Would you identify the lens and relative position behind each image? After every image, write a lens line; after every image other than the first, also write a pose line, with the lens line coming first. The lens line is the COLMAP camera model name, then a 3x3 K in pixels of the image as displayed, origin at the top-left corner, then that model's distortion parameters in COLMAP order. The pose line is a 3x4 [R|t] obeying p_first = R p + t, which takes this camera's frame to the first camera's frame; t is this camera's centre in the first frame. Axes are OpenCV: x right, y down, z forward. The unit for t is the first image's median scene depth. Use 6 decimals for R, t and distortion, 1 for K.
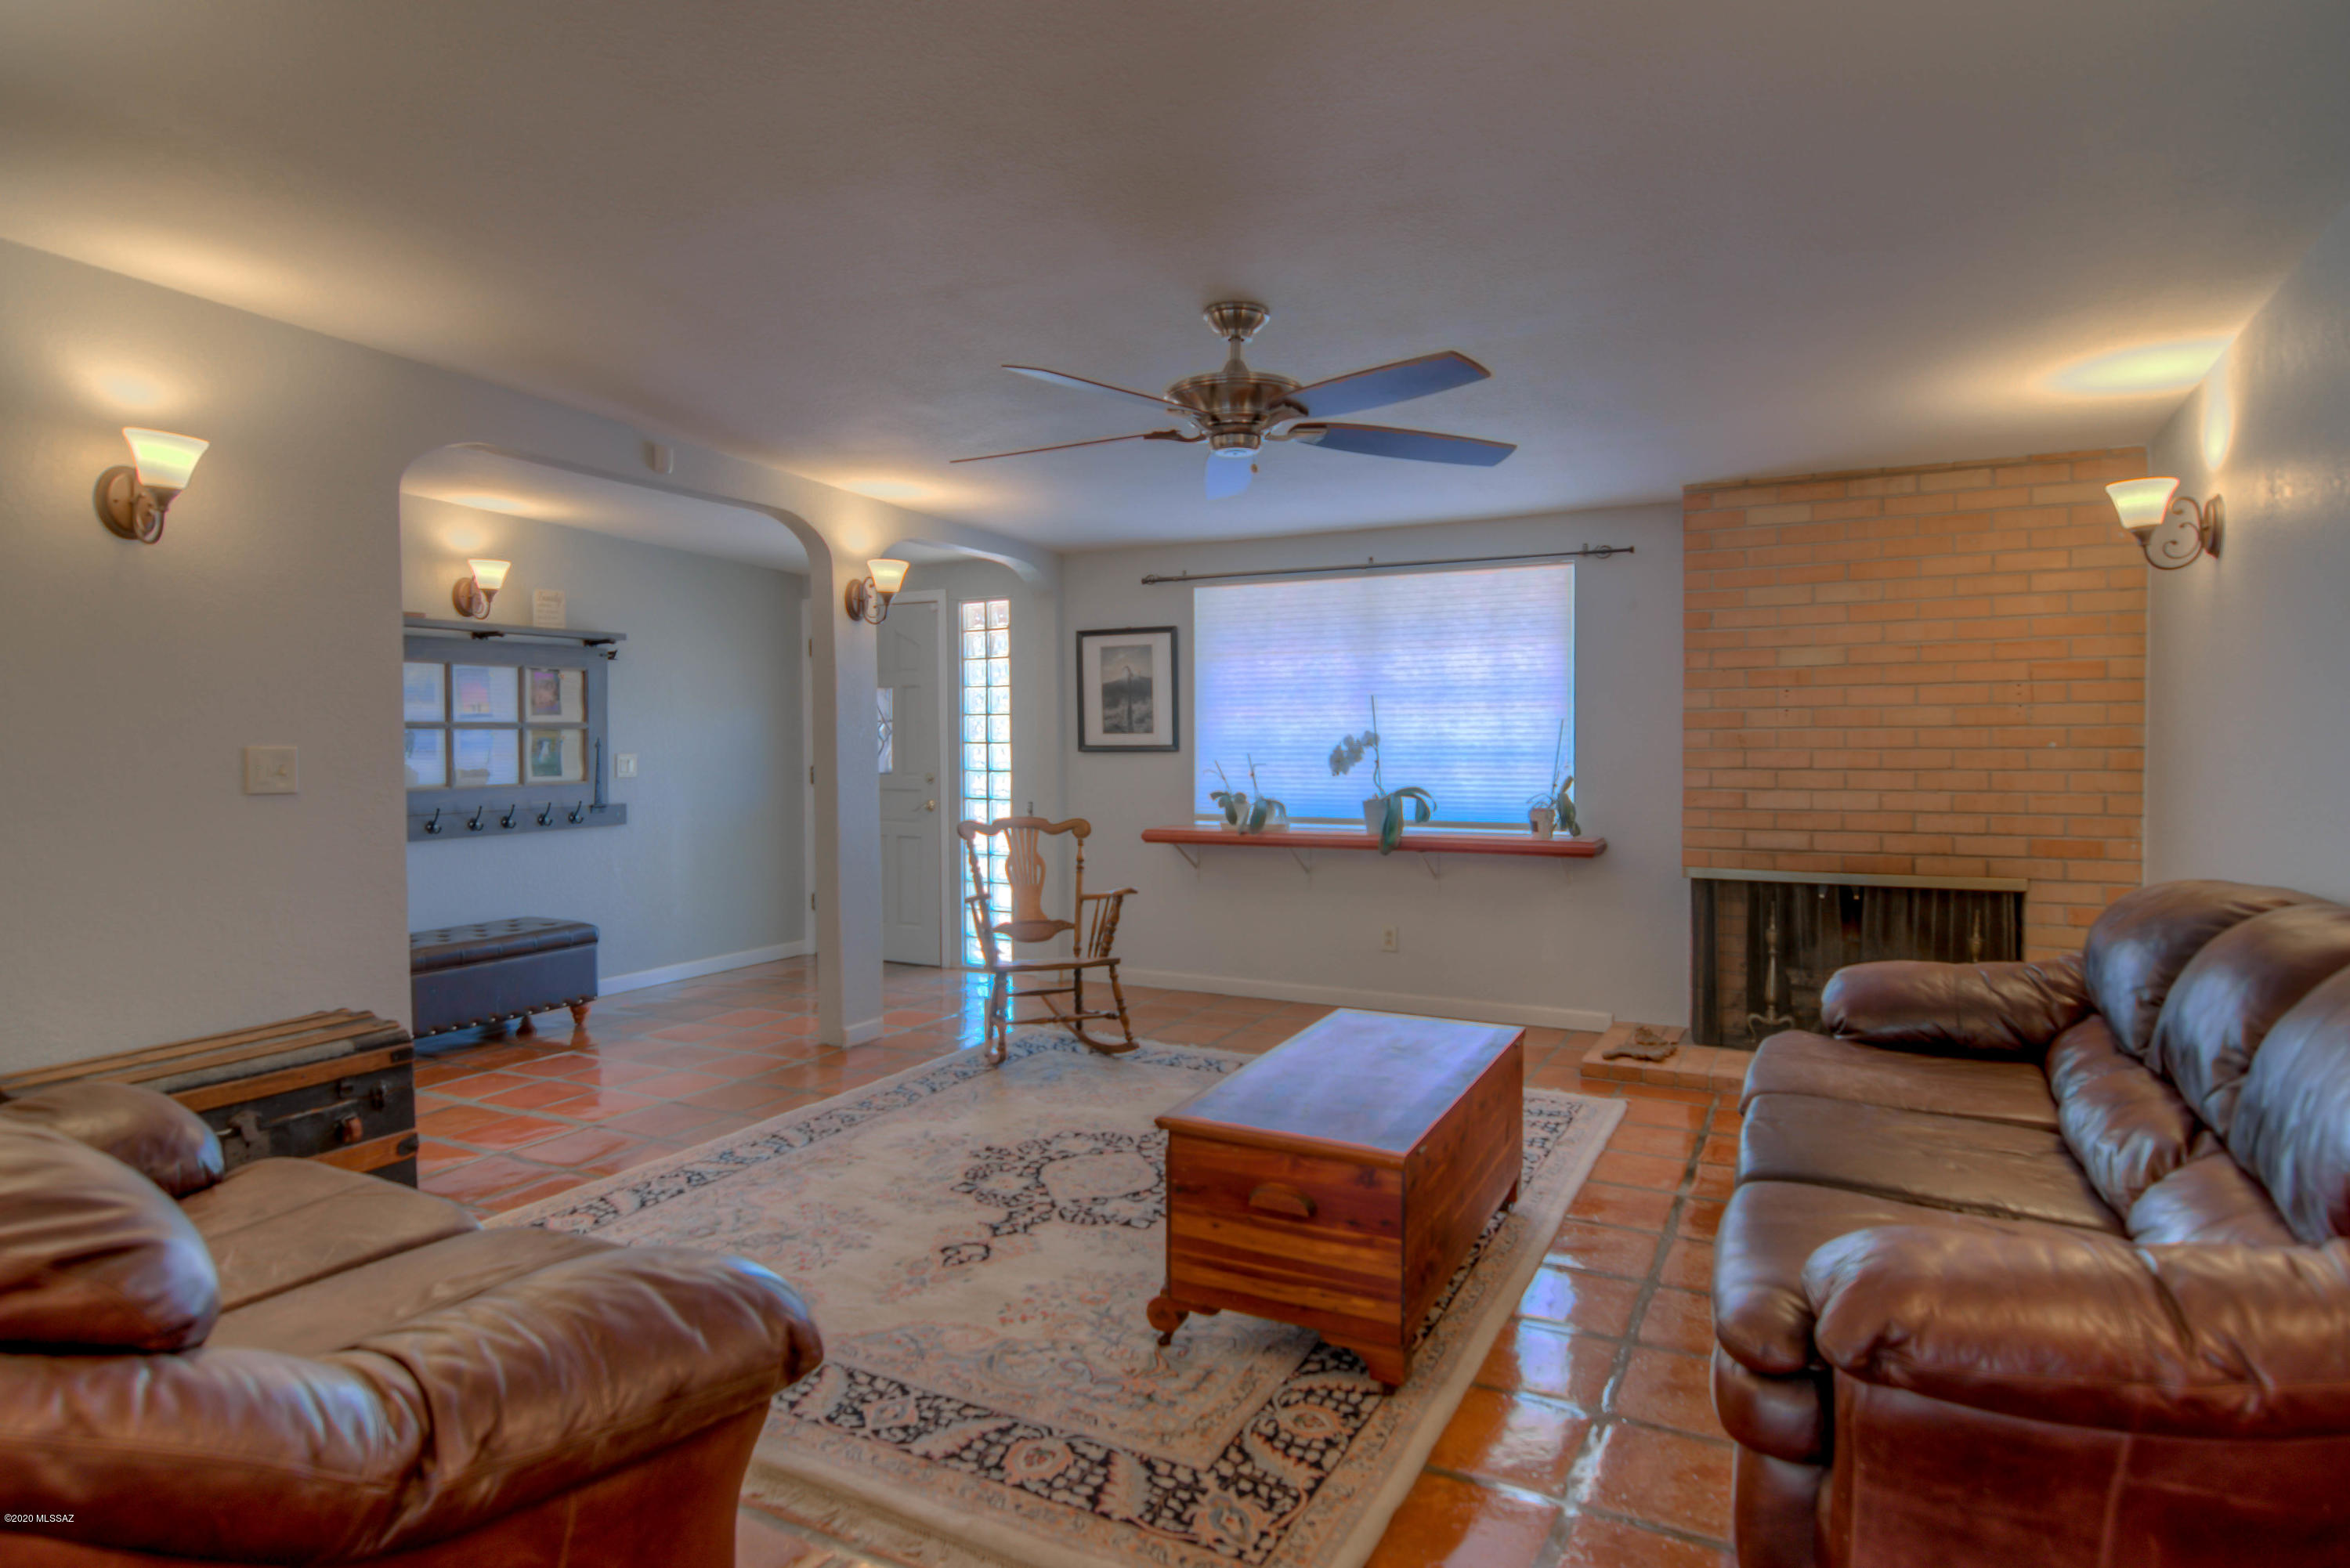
lens RADIAL K [[1246.7, 0, 1176.3], [0, 1246.7, 774.9], [0, 0, 1]] dist [-0.000293, -0.018055]
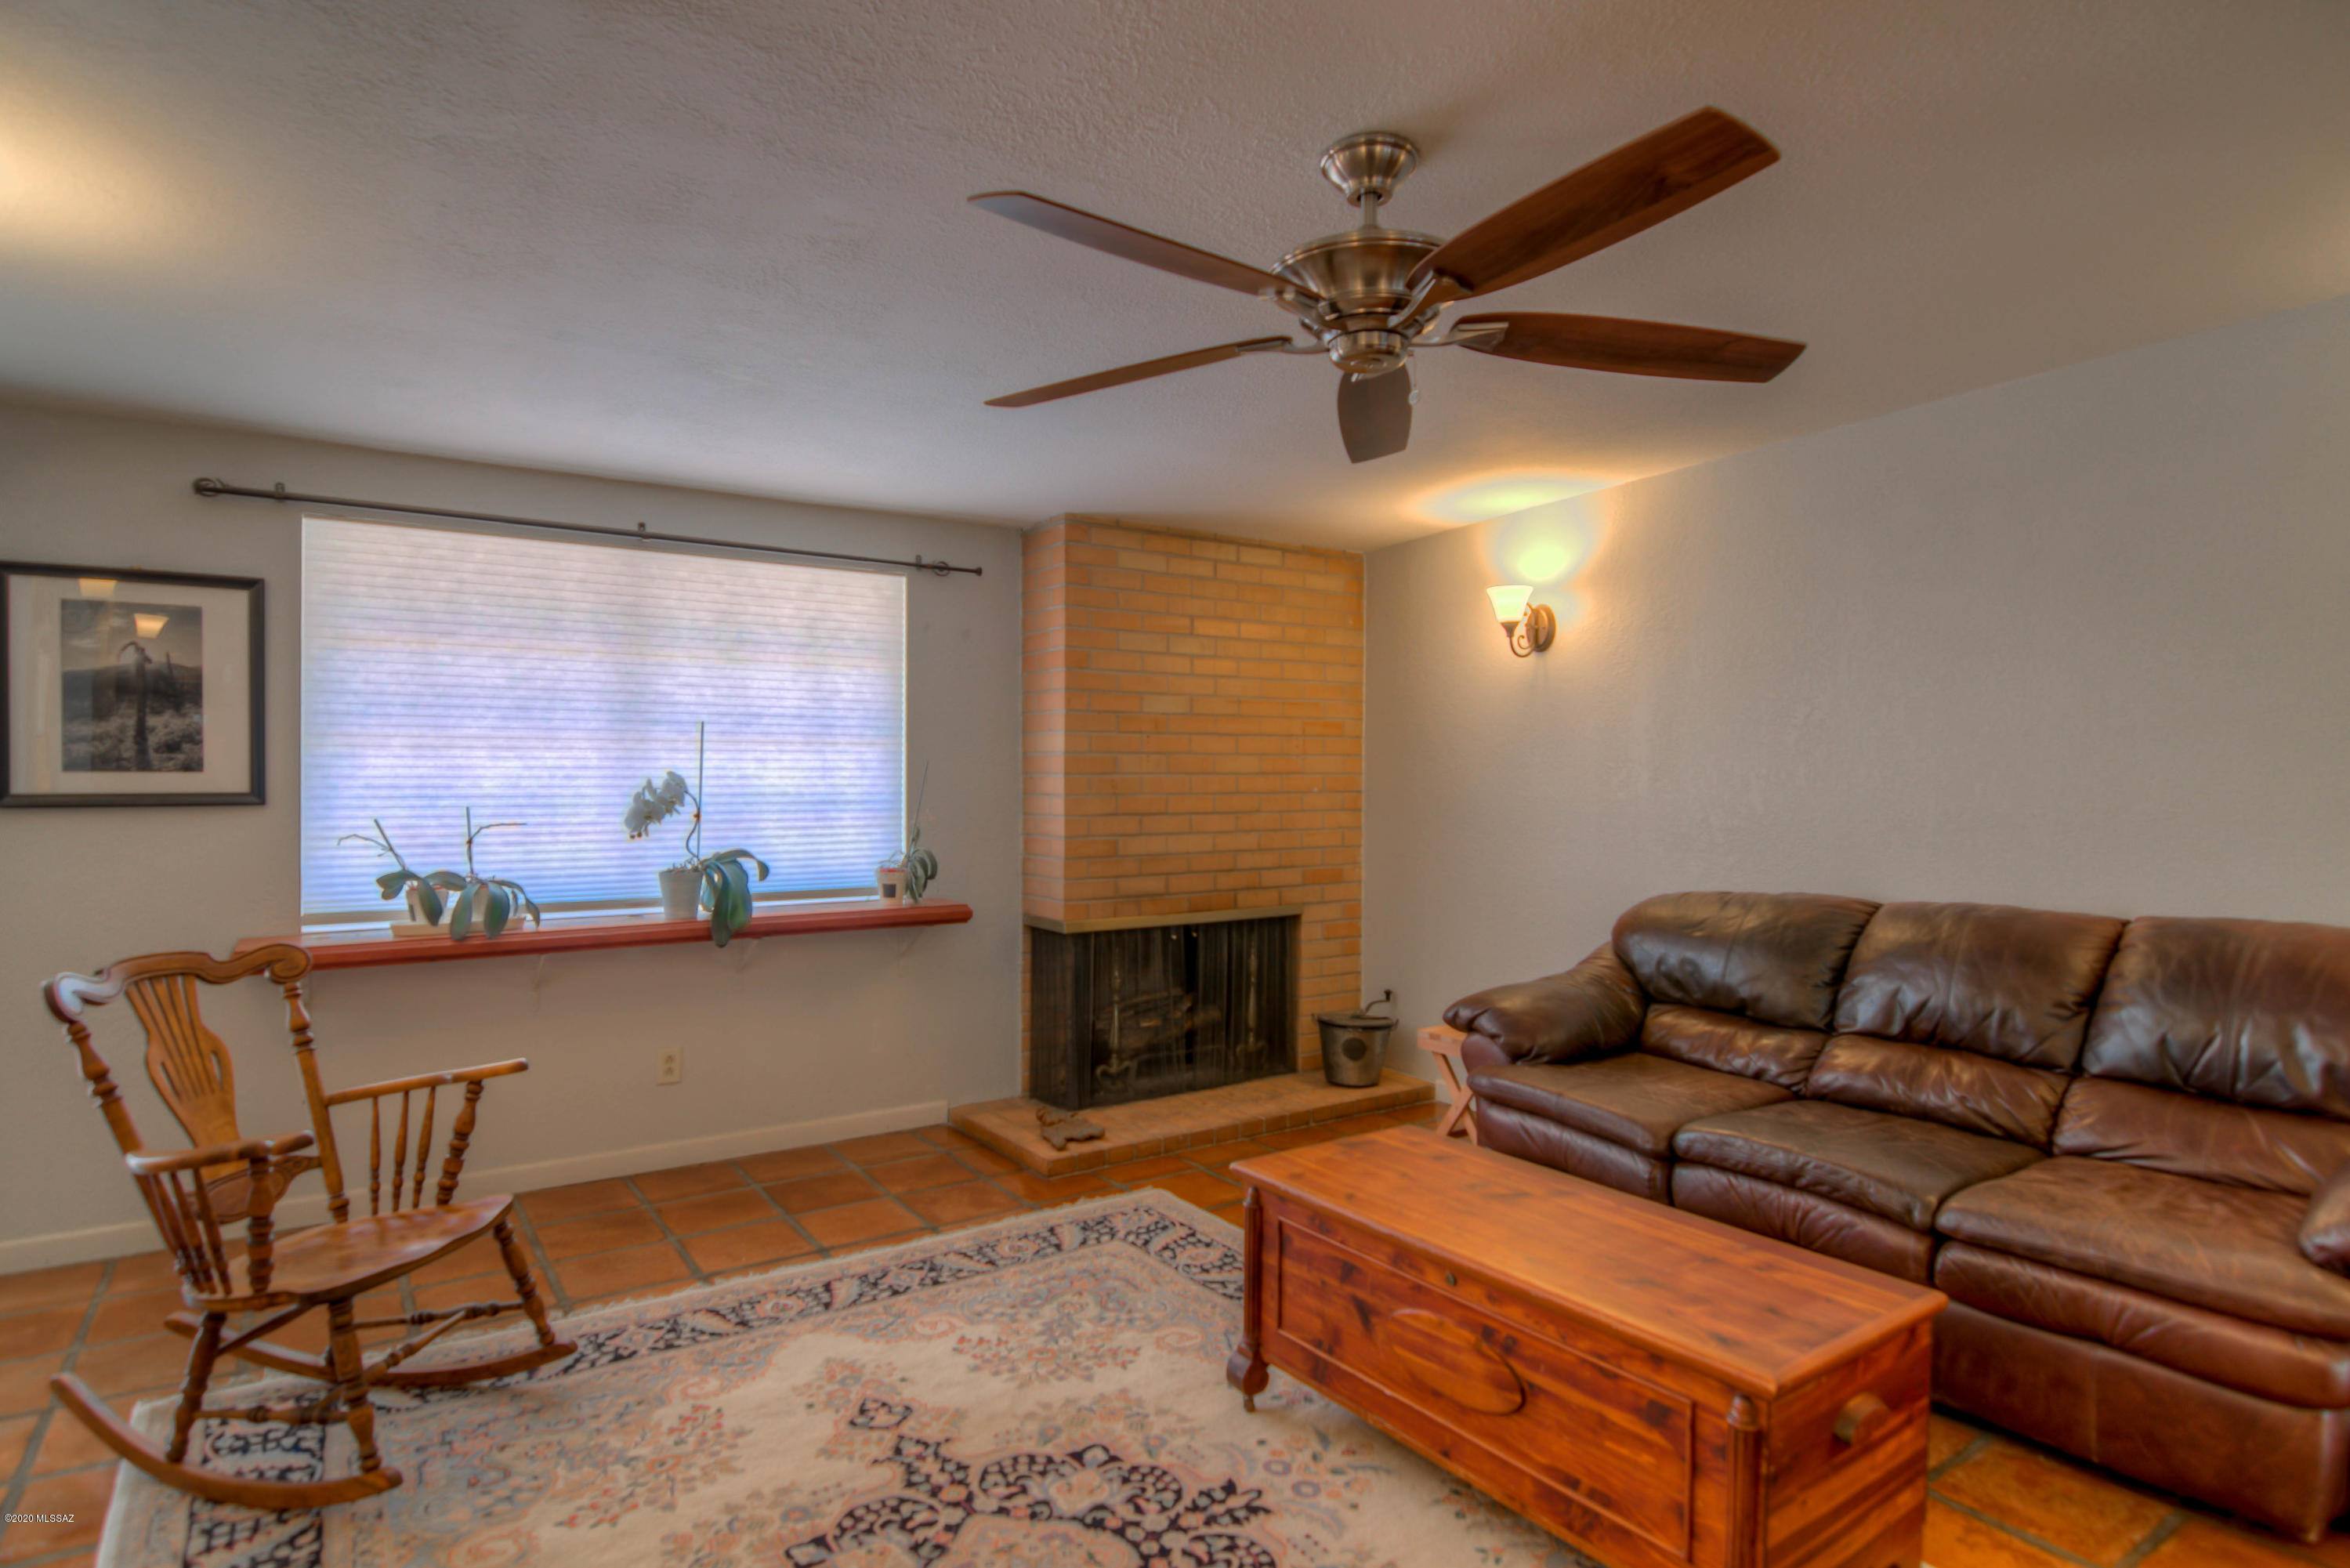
lens RADIAL K [[1246.8, 0, 1176.3], [0, 1246.8, 774.9], [0, 0, 1]] dist [-0.000293, -0.018055]
pose [[0.477300, 0.005295, 0.878725, -0.368925], [0.020474, 0.999643, -0.017144, -0.018183], [-0.878502, 0.026174, 0.477021, 0.479667]]
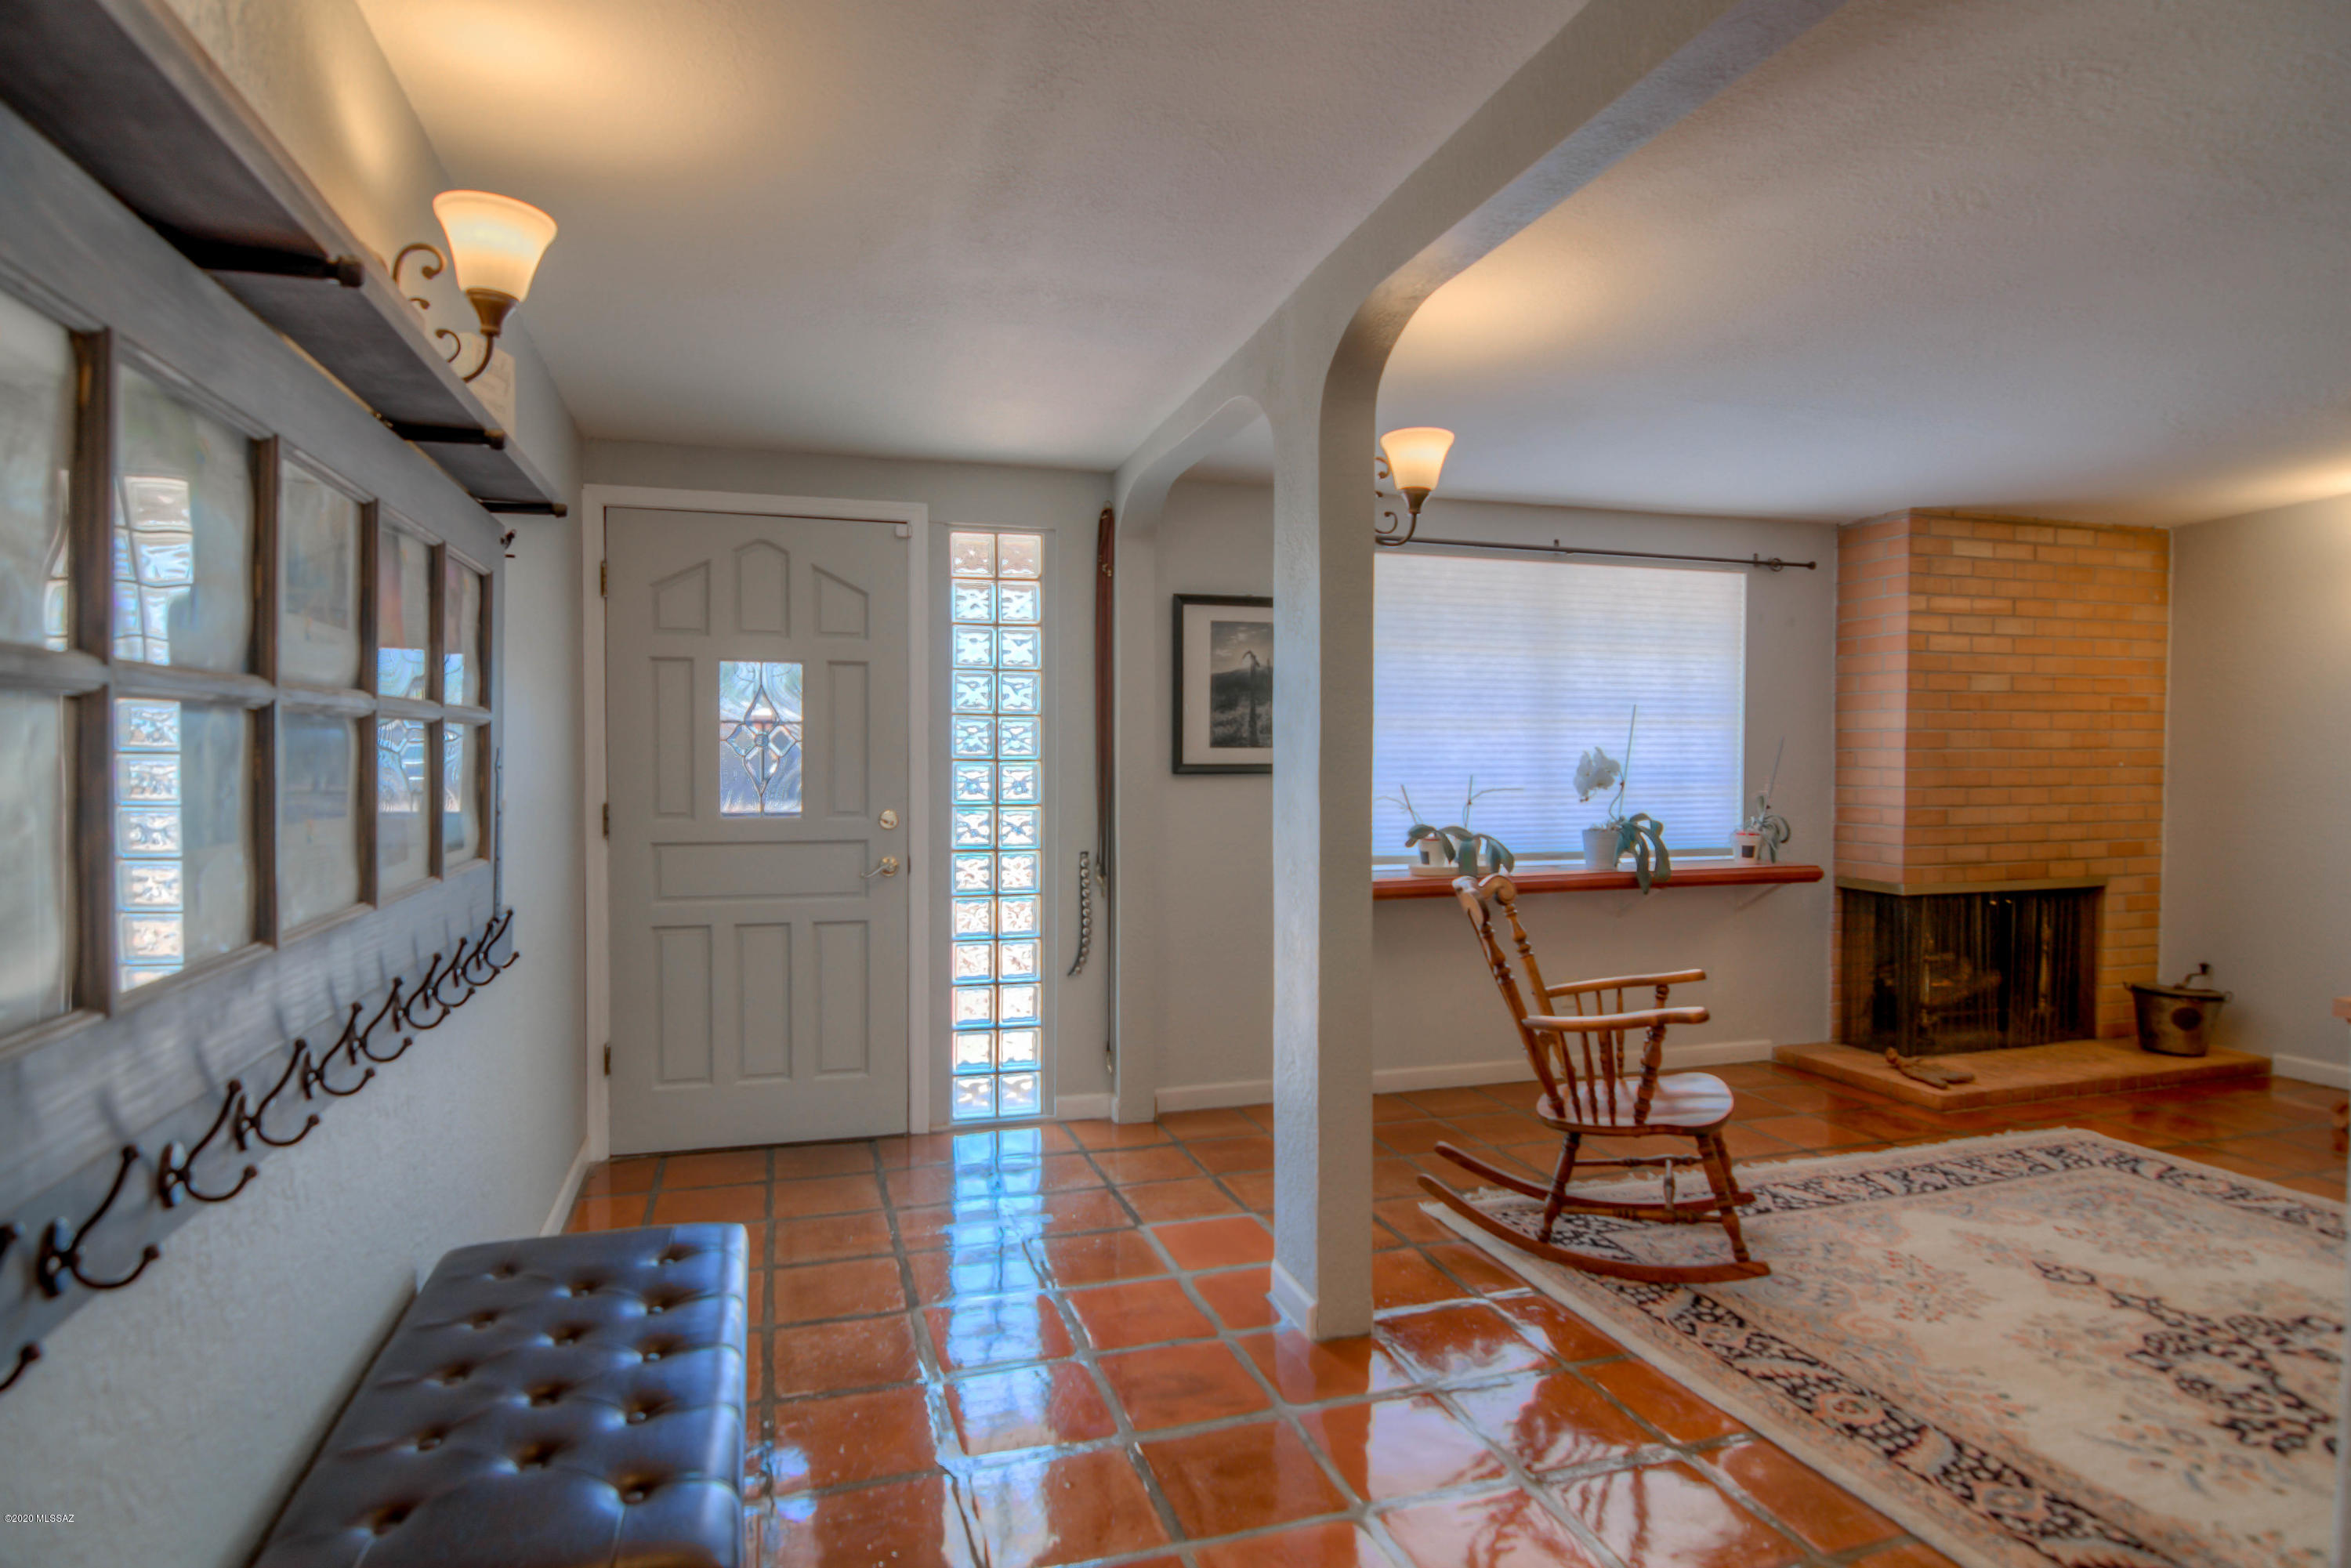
lens RADIAL K [[1204.9, 0, 1145.5], [0, 1204.9, 782.2], [0, 0, 1]] dist [-0.002666, -0.011161]
pose [[0.726719, -0.012769, 0.686816, -0.707627], [0.015313, 0.999880, 0.002386, -0.021183], [-0.686764, 0.008783, 0.726828, 0.709908]]
